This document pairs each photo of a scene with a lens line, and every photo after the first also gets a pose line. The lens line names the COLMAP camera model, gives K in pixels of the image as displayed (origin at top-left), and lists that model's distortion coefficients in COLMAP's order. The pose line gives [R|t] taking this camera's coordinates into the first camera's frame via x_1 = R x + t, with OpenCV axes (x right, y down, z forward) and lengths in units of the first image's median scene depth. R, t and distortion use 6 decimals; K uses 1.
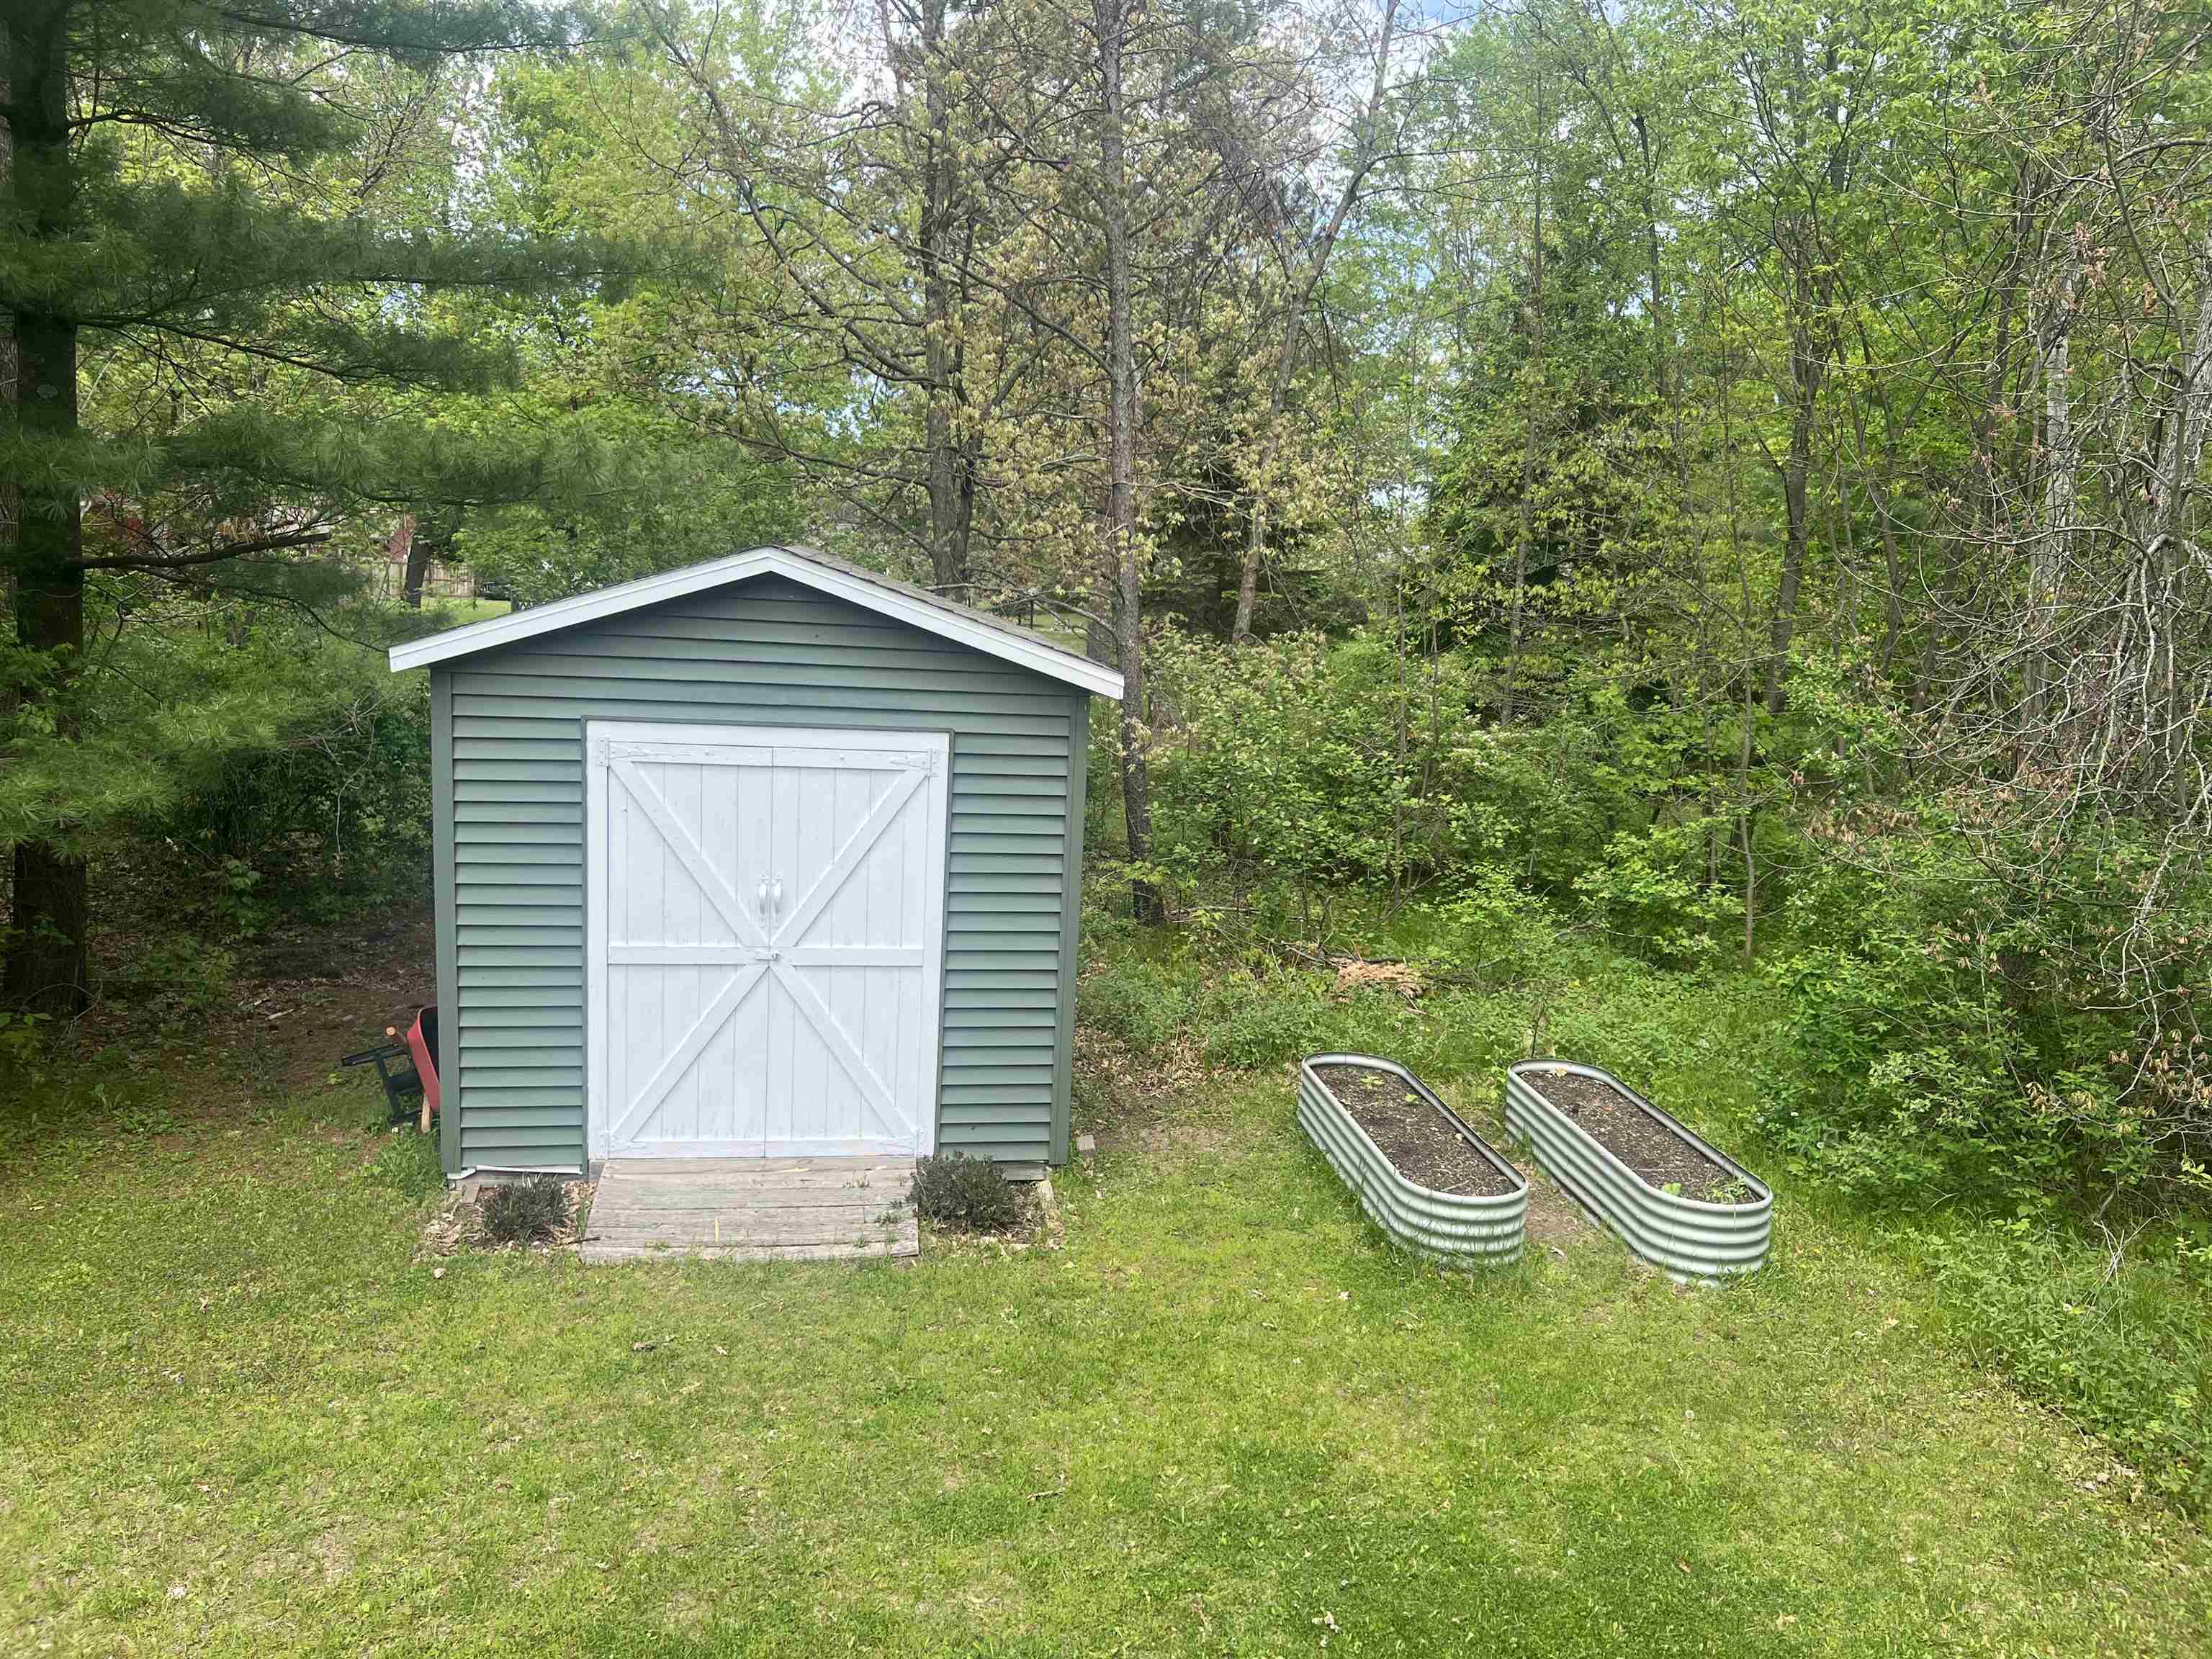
lens RADIAL K [[1663.7, 0, 1109.7], [0, 1663.7, 846.1], [0, 0, 1]] dist [0.061271, -0.081797]
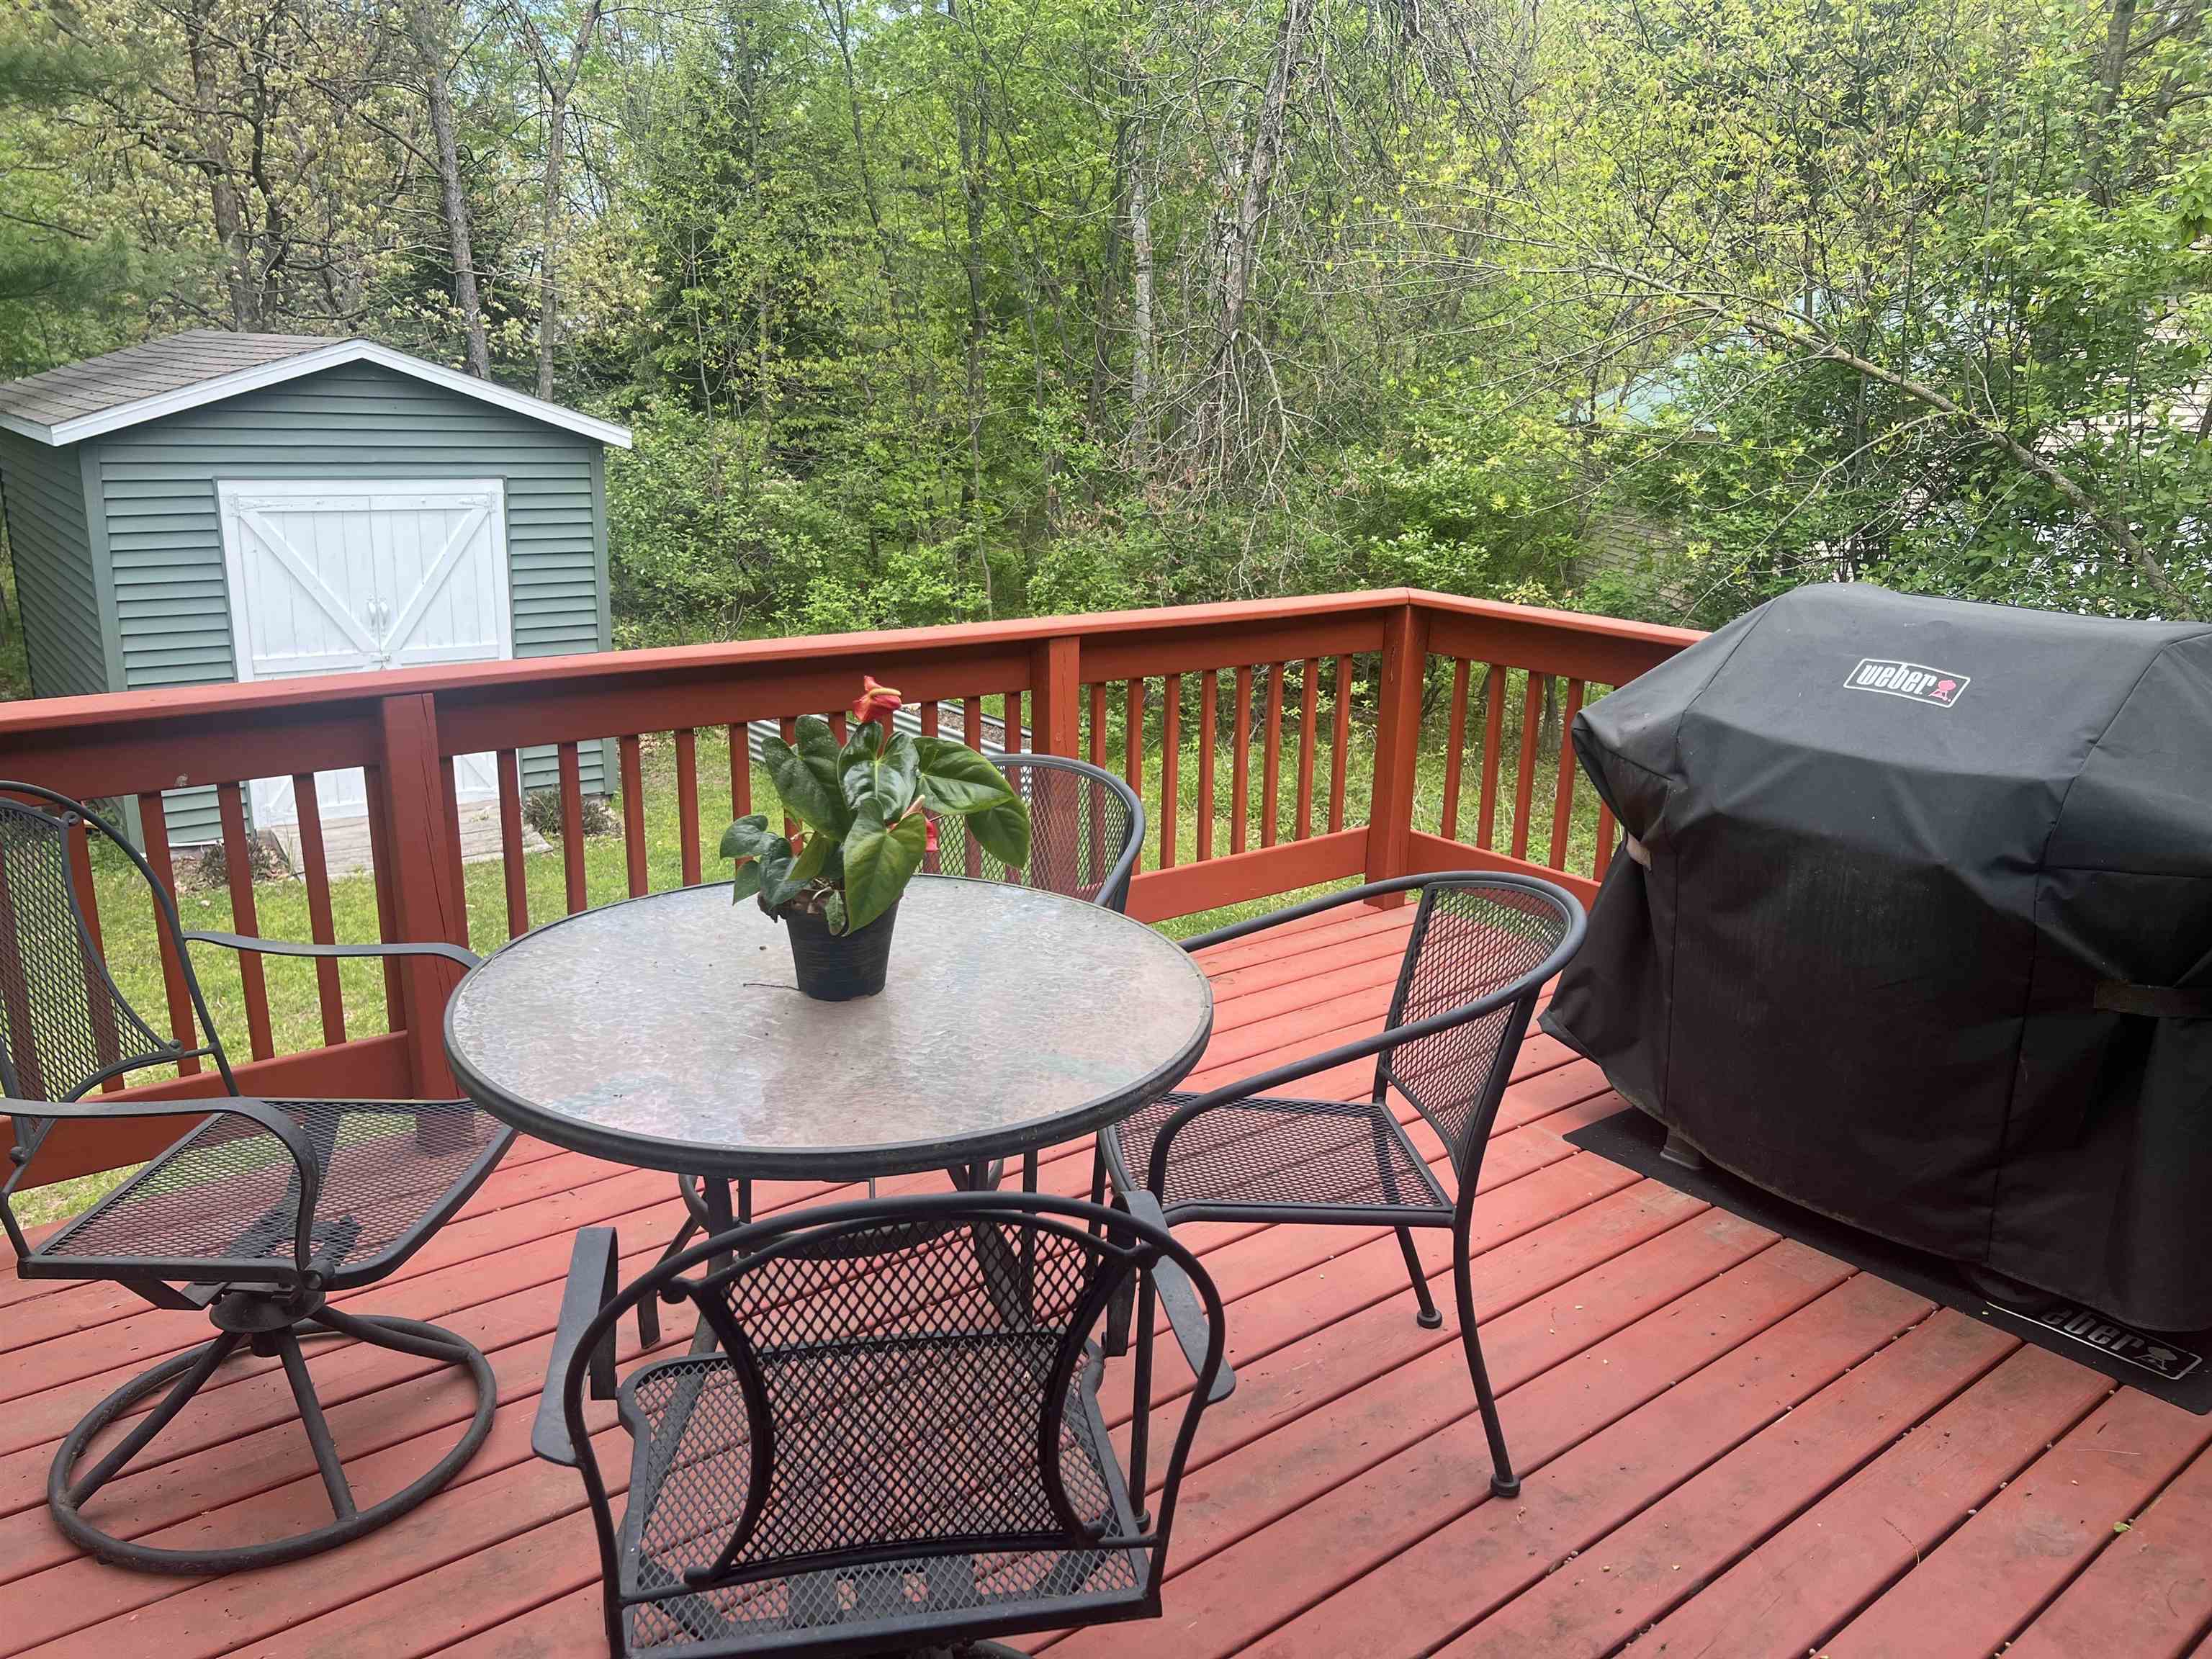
lens RADIAL K [[1663.7, 0, 1117.2], [0, 1663.7, 825.8], [0, 0, 1]] dist [0.061271, -0.081797]
pose [[0.871936, -0.146565, 0.467168, -0.338127], [0.090526, 0.985953, 0.140364, 0.063421], [-0.481178, -0.080098, 0.872956, -0.447415]]
